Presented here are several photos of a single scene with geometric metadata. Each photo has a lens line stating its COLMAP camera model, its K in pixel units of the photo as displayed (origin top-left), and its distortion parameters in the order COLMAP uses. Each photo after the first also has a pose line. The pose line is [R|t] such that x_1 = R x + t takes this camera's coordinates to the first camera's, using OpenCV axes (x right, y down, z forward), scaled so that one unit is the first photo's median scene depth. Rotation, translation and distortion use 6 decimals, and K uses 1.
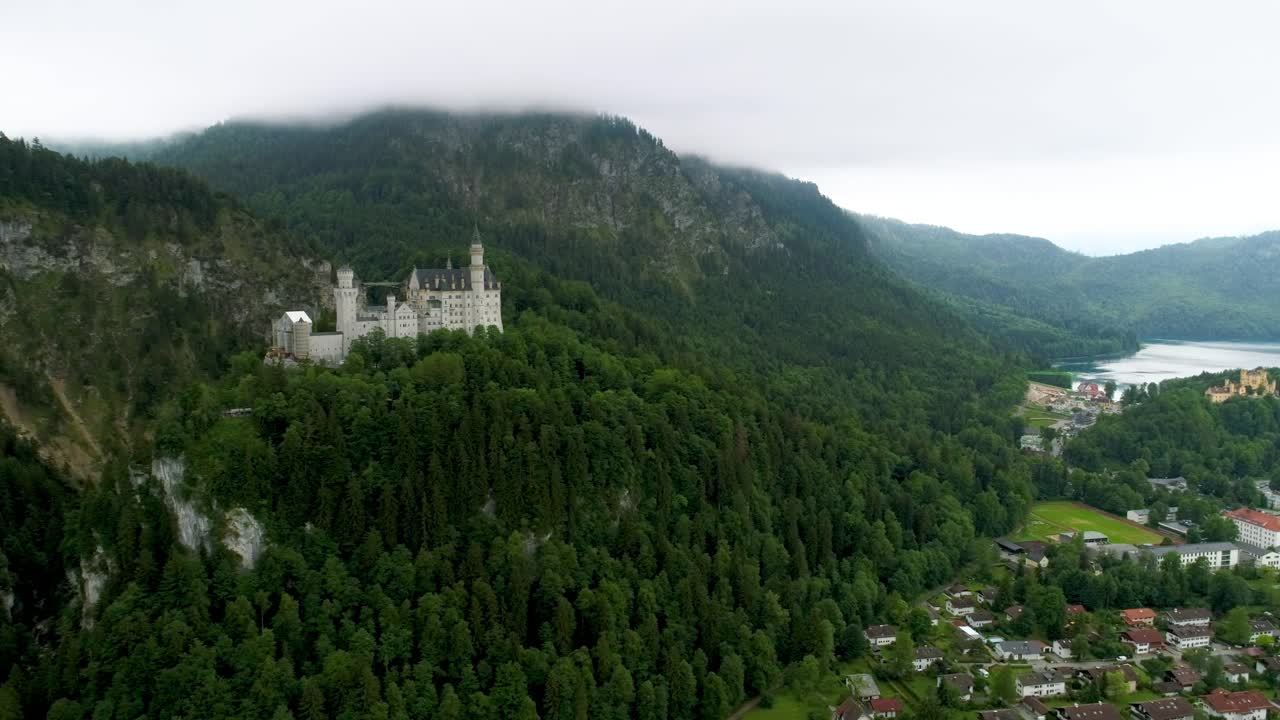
lens RADIAL K [[912.4, 0, 641.0], [0, 912.4, 360.8], [0, 0, 1]] dist [0.001119, 0.008438]
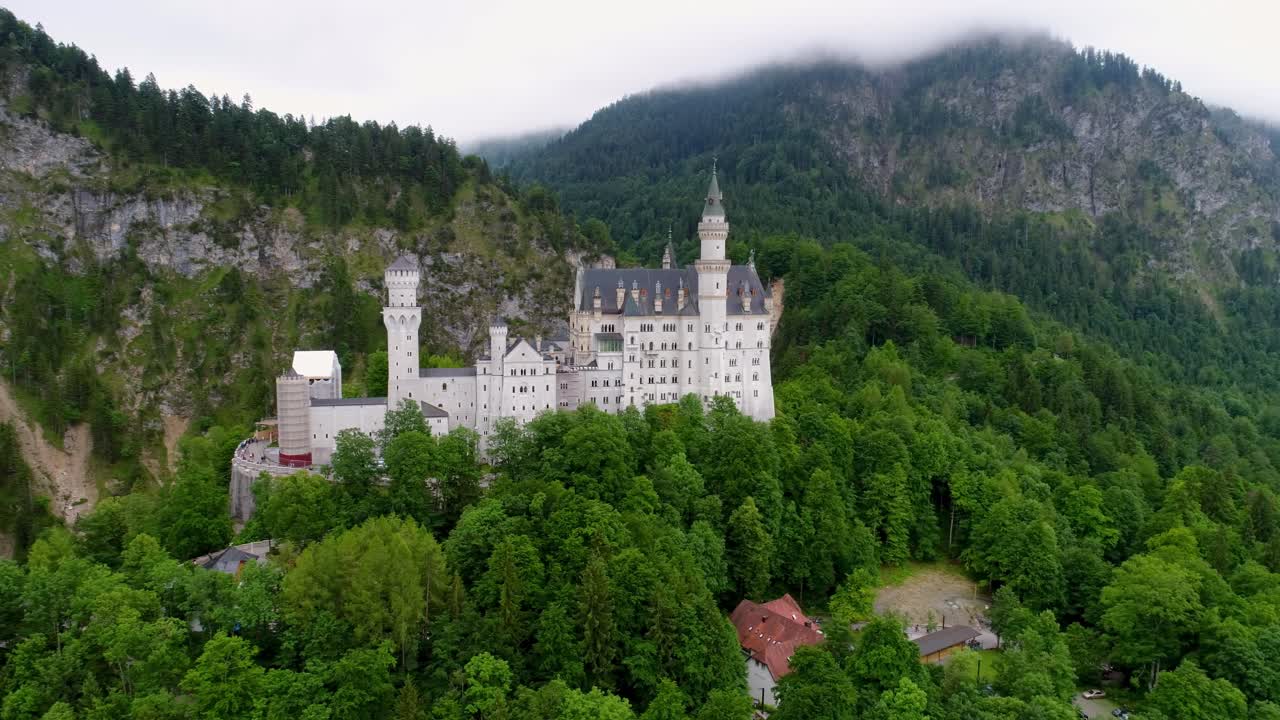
lens RADIAL K [[912.4, 0, 639.0], [0, 912.4, 360.6], [0, 0, 1]] dist [0.001119, 0.008438]
pose [[0.878270, 0.057557, -0.474689, 0.007554], [-0.058090, 0.998219, 0.013559, -0.044291], [0.474624, 0.015666, 0.880049, 0.436321]]
